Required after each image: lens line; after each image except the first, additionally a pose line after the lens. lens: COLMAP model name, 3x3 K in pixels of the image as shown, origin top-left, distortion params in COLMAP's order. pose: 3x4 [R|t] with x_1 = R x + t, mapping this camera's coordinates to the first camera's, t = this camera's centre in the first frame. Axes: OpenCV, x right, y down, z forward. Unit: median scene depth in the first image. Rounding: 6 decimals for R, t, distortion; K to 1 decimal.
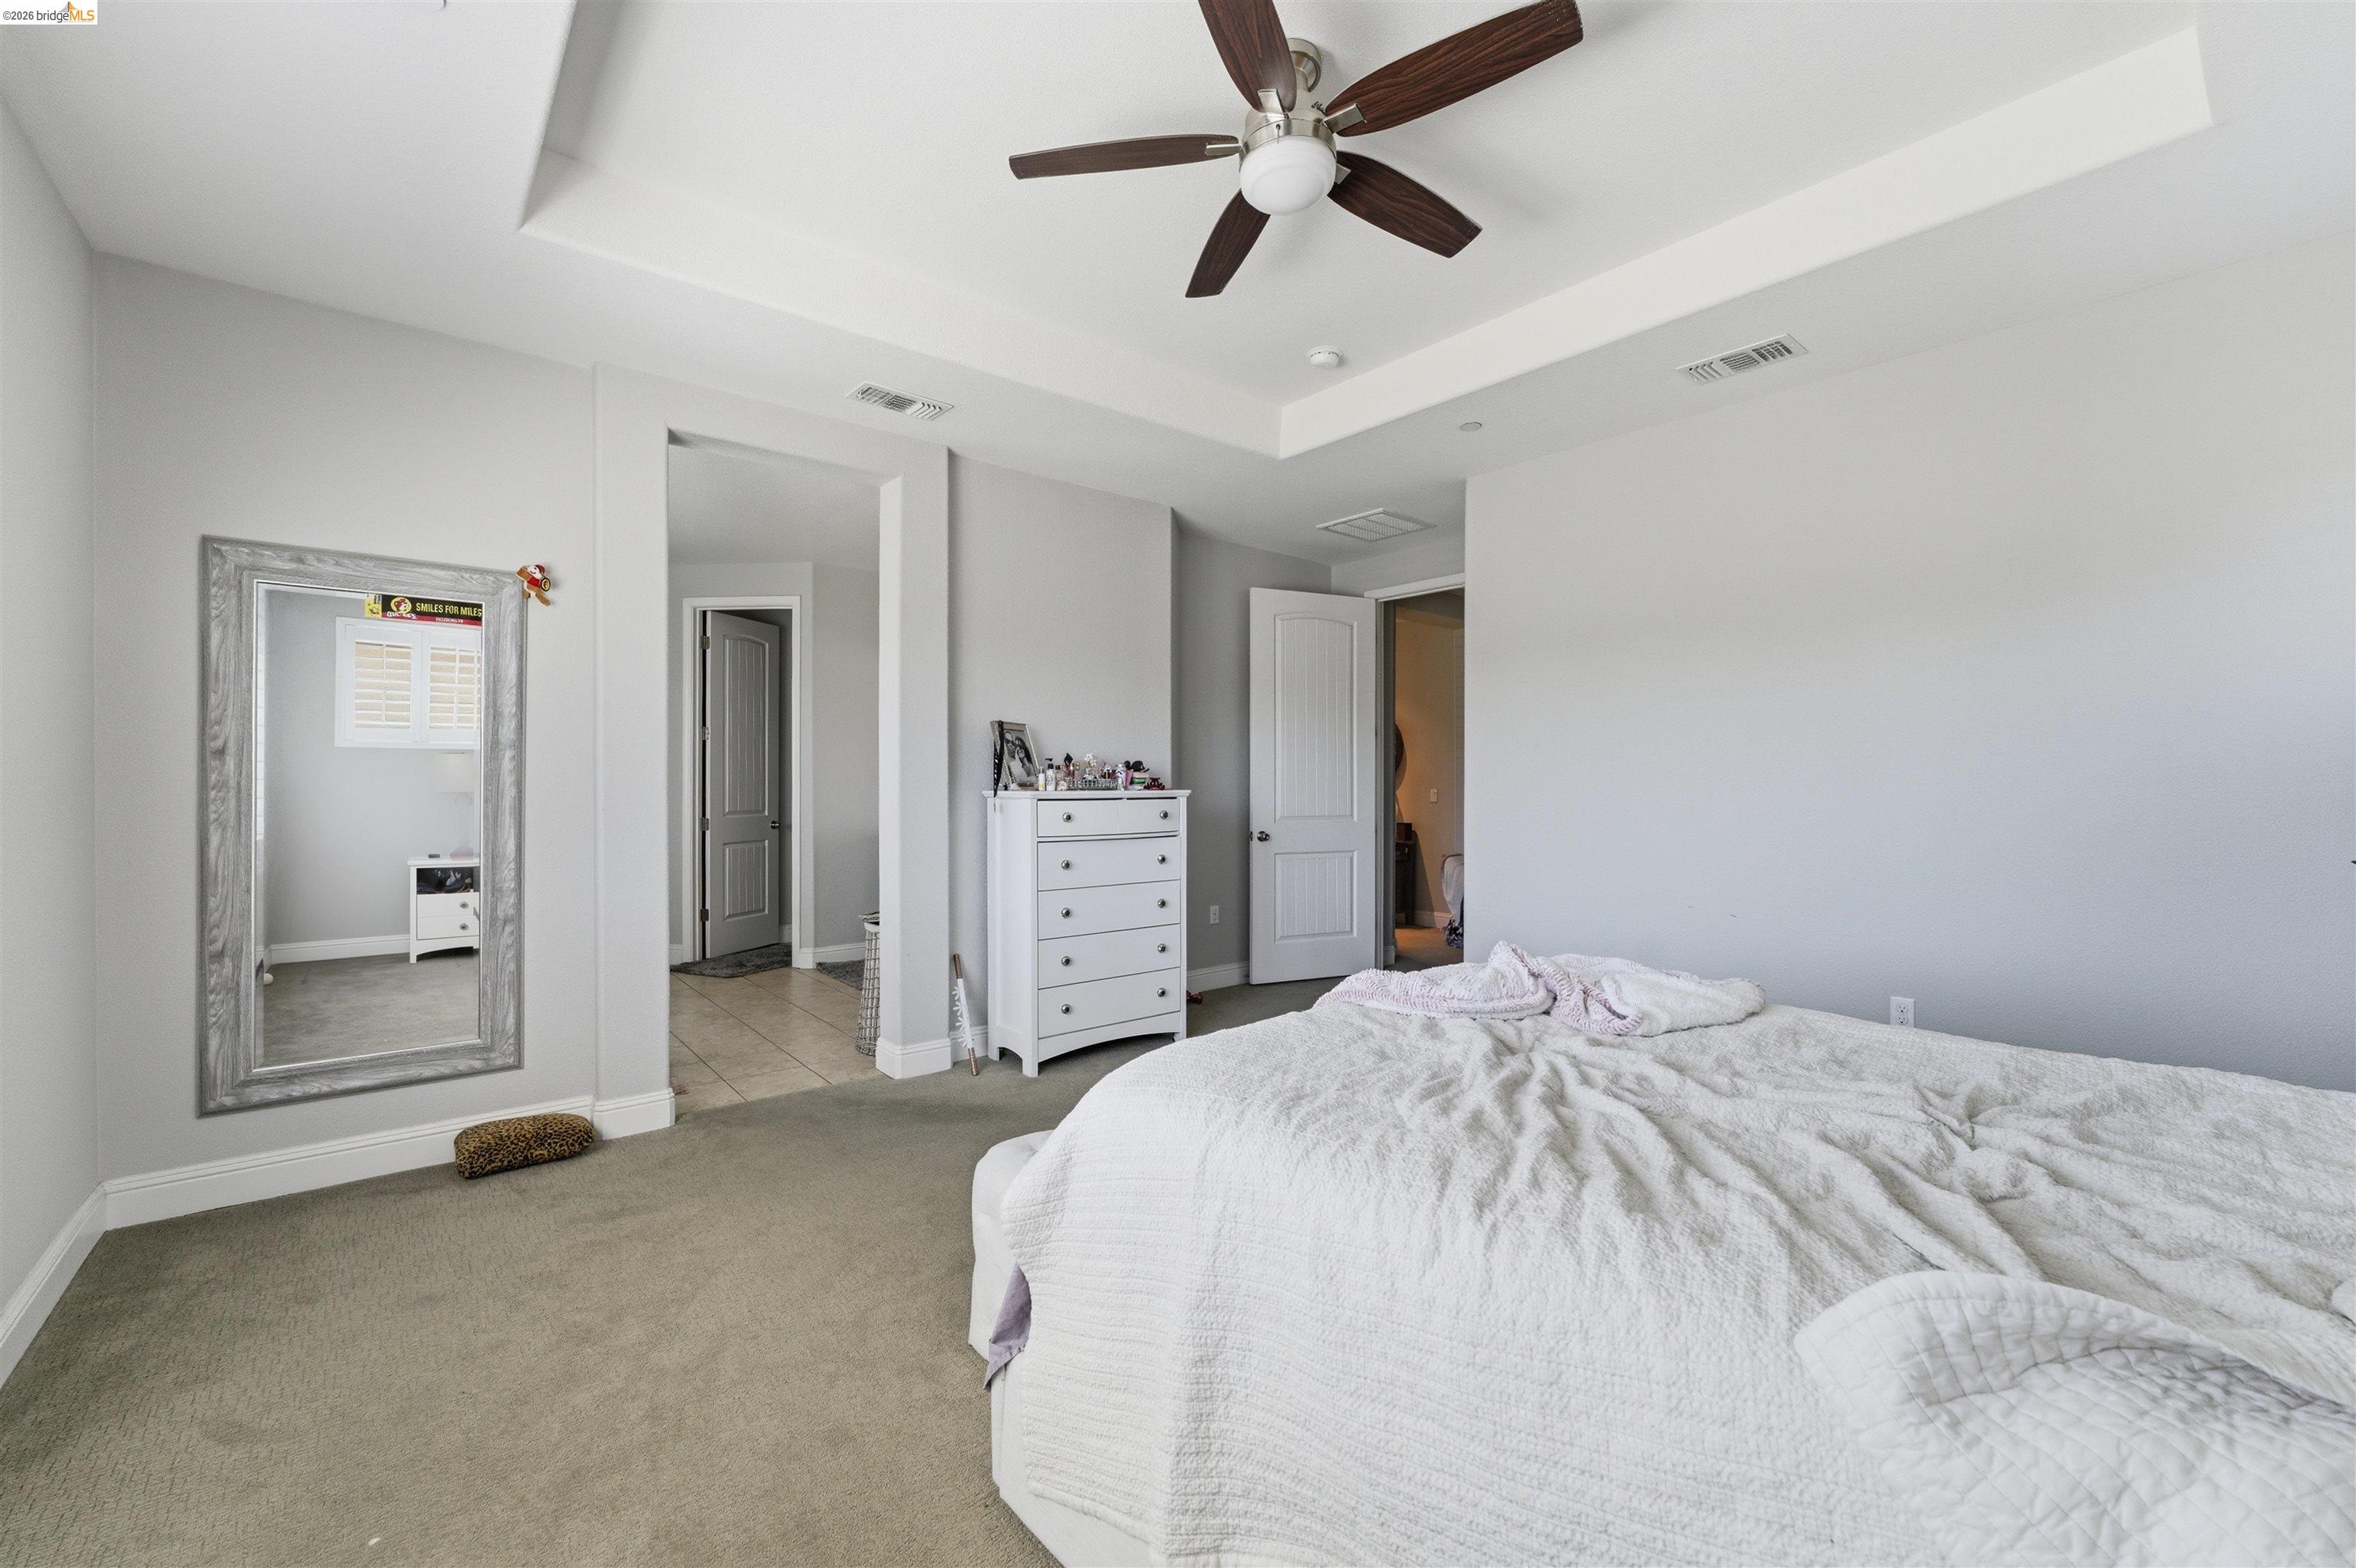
lens RADIAL K [[951.6, 0, 1178.9], [0, 951.6, 777.7], [0, 0, 1]] dist [-0.013190, -0.000335]
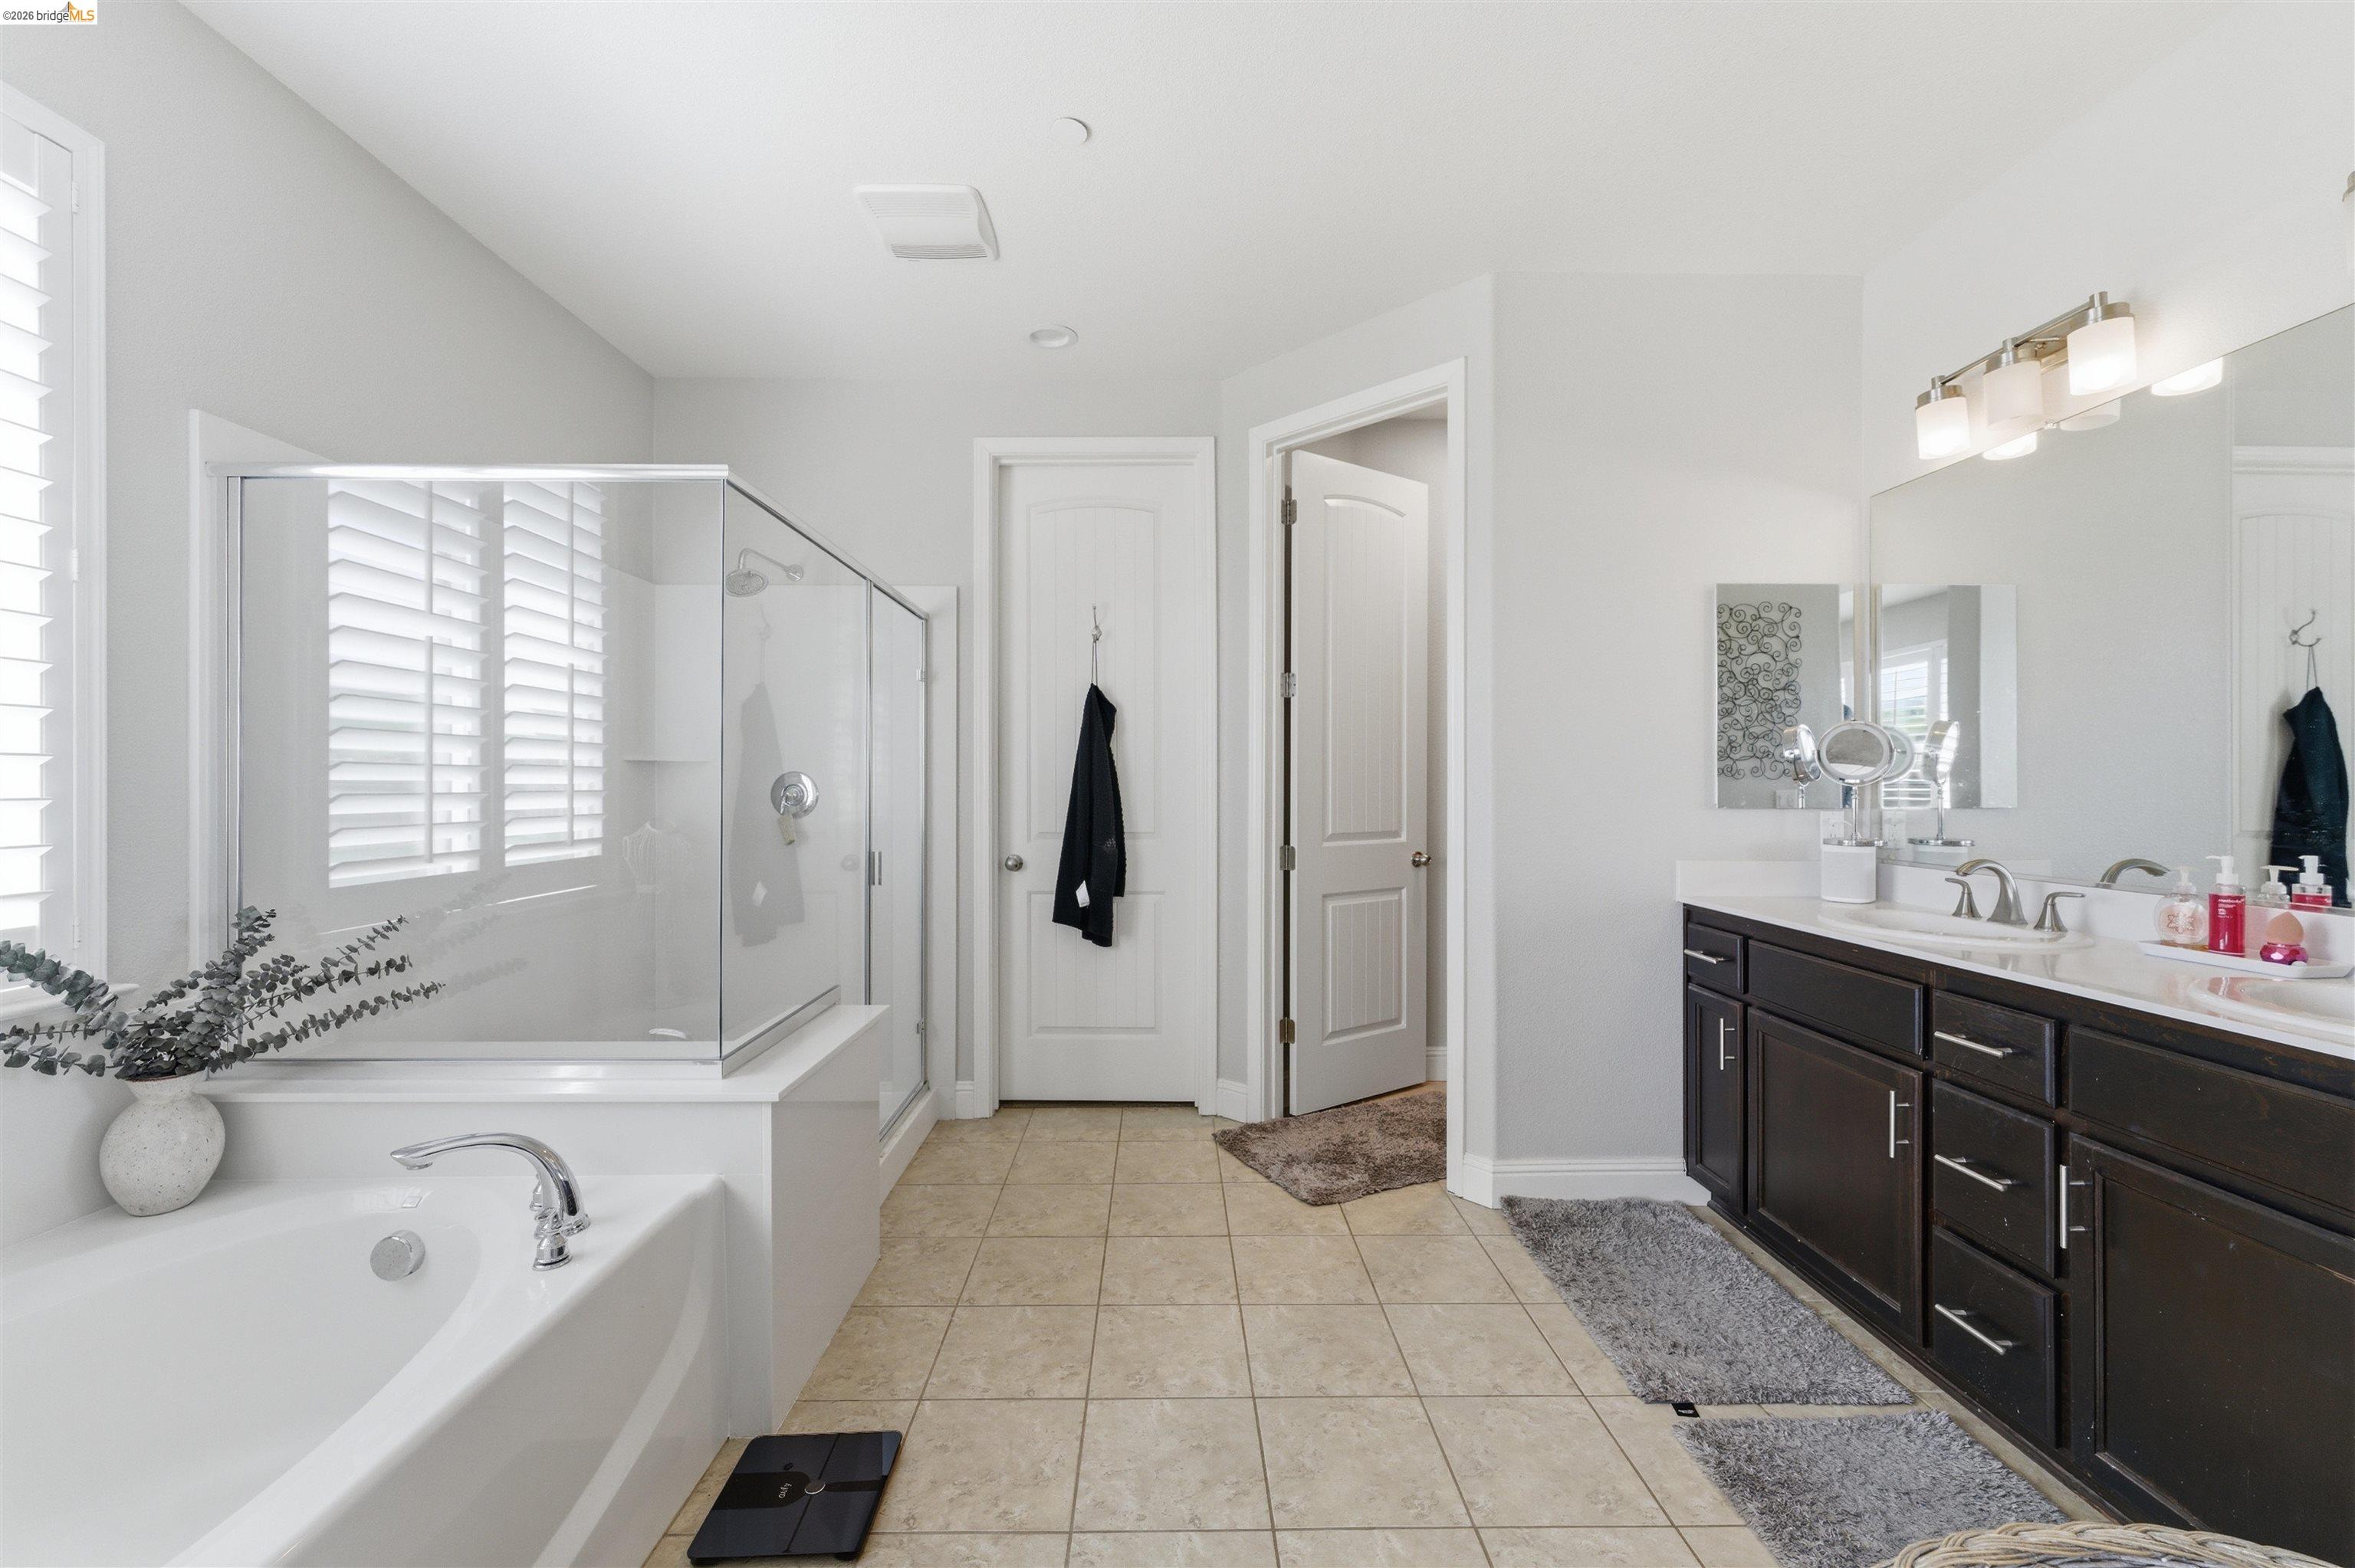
lens RADIAL K [[951.1, 0, 1175.6], [0, 951.1, 786.0], [0, 0, 1]] dist [-0.013190, -0.000335]
pose [[0.781869, -0.001172, -0.623442, -0.223293], [0.000499, 0.999999, -0.001254, 0.010360], [0.623443, 0.000669, 0.781869, 0.555589]]
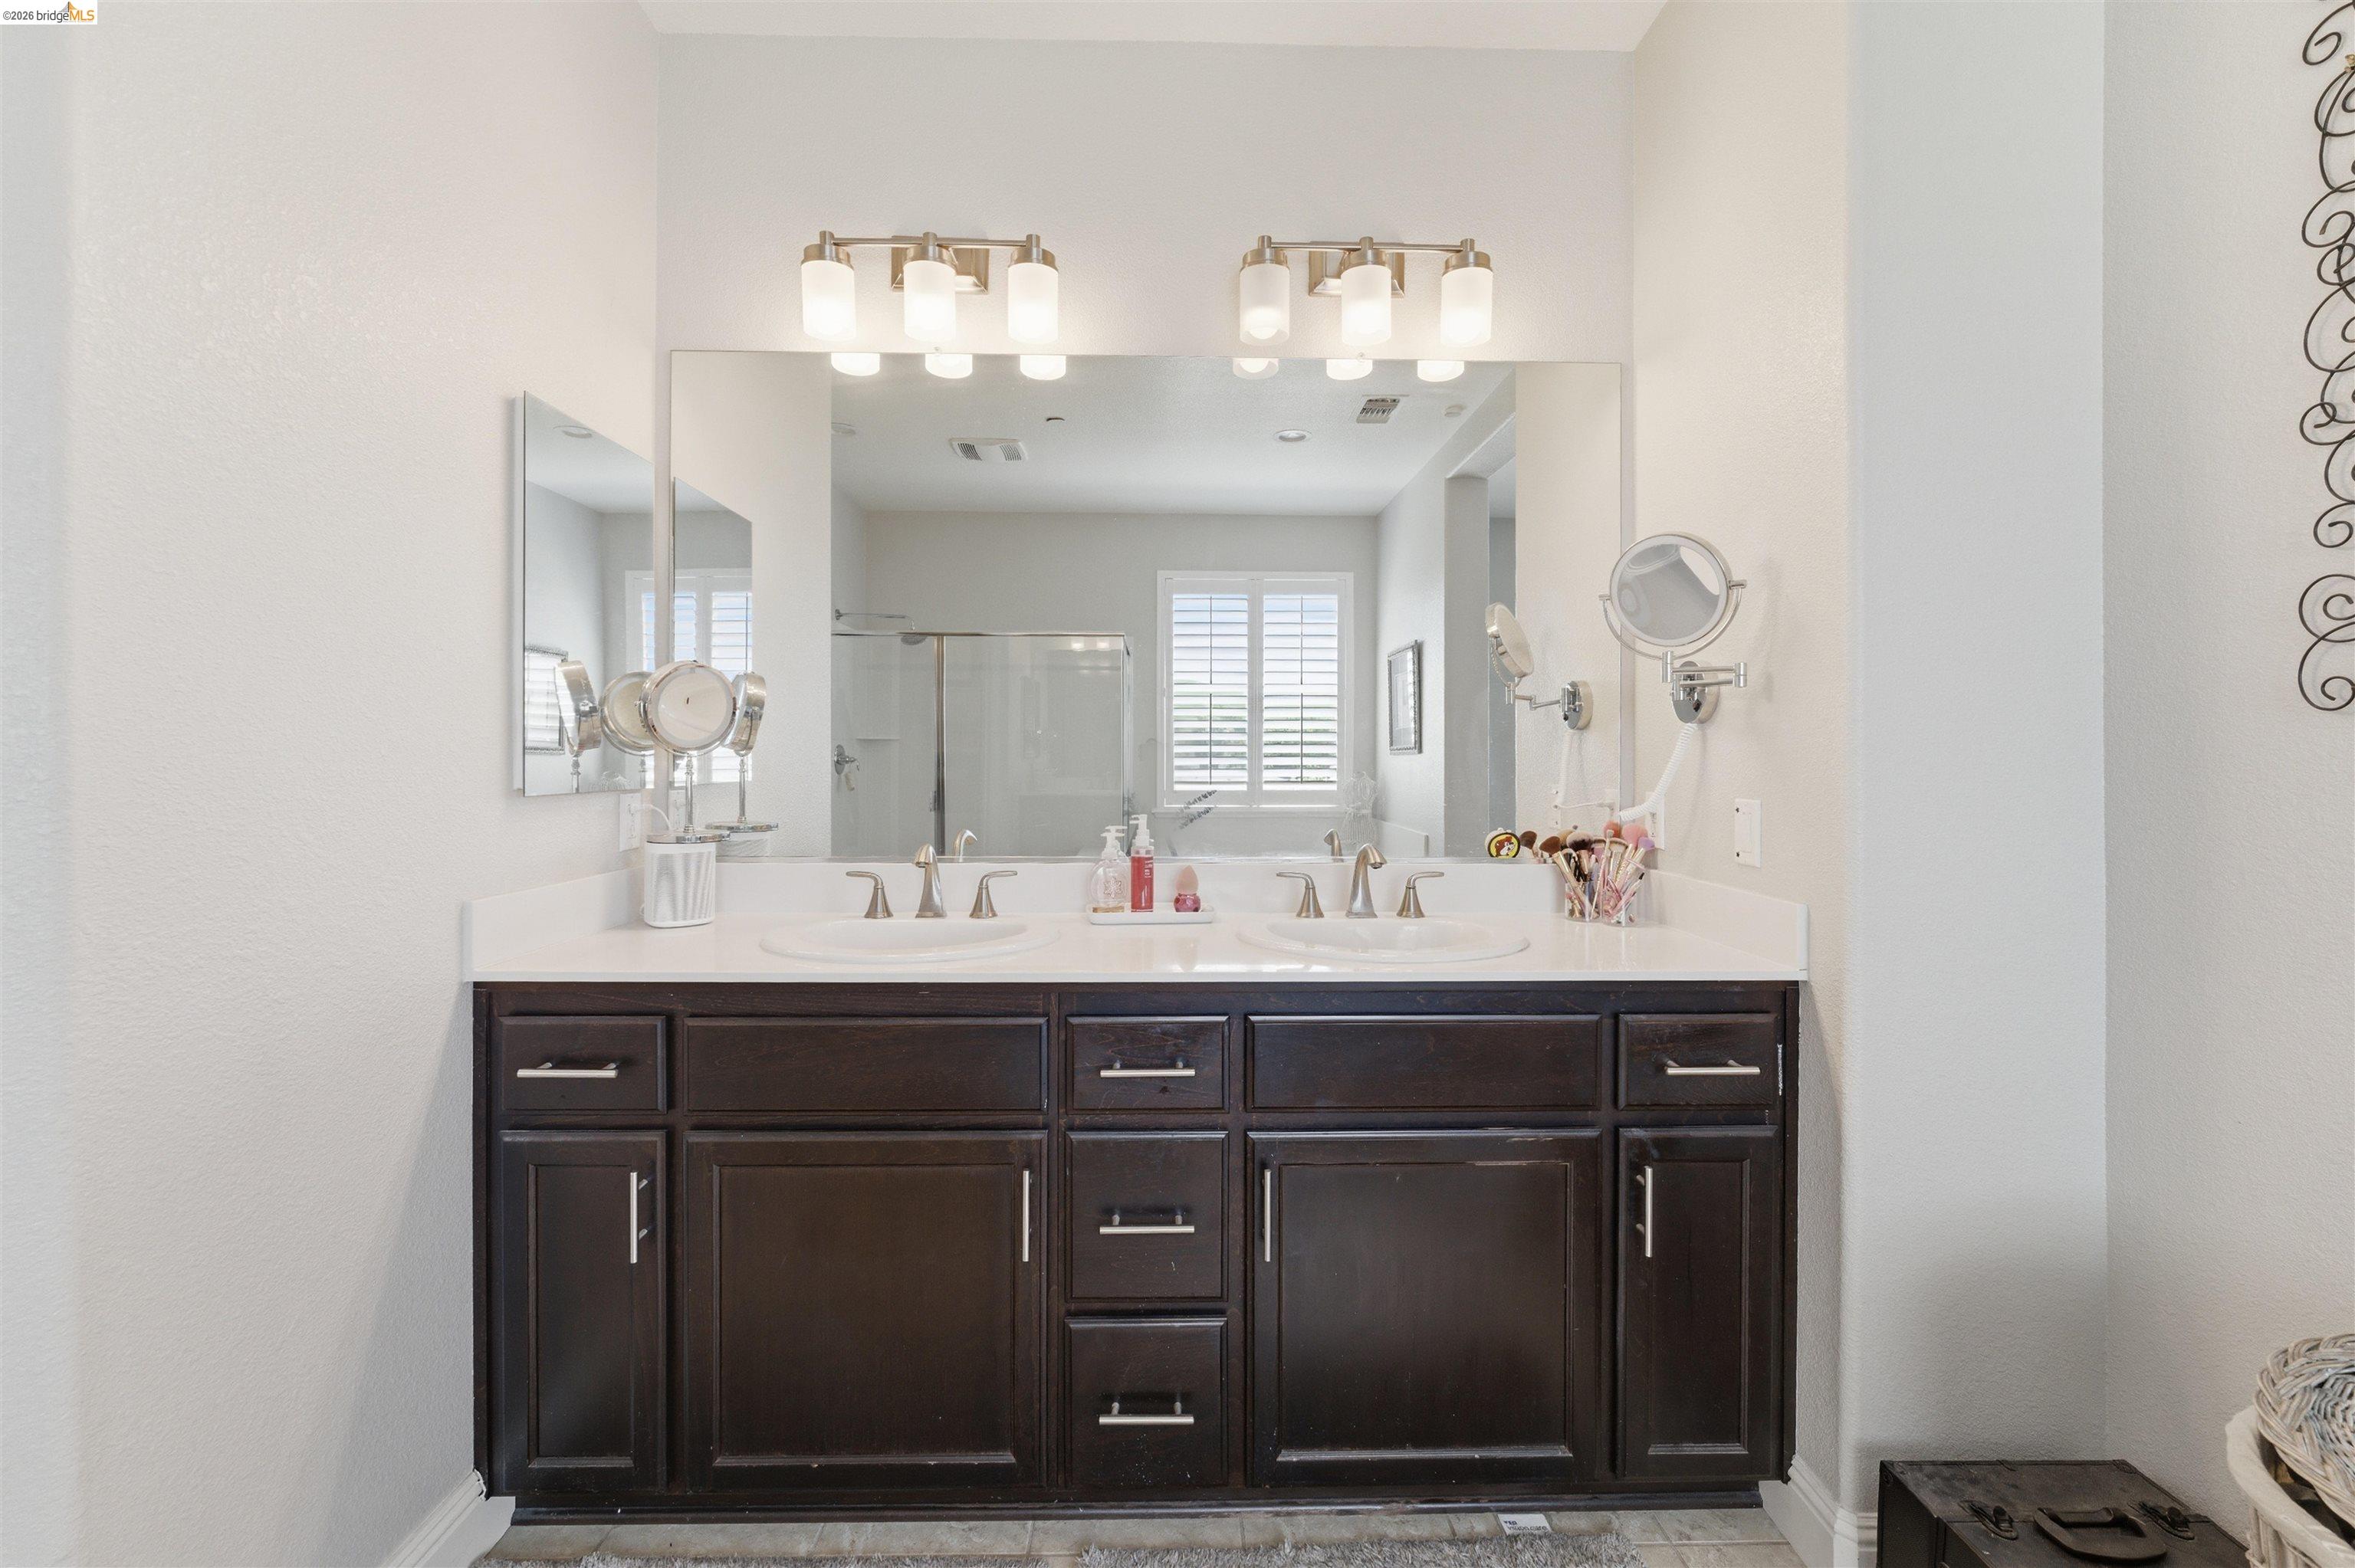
lens RADIAL K [[951.1, 0, 1177.2], [0, 951.1, 762.9], [0, 0, 1]] dist [-0.013190, -0.000335]
pose [[0.599610, 0.001070, 0.800291, -0.400323], [-0.004446, 0.999988, 0.001994, 0.011924], [-0.800280, -0.004754, 0.599608, 0.789668]]
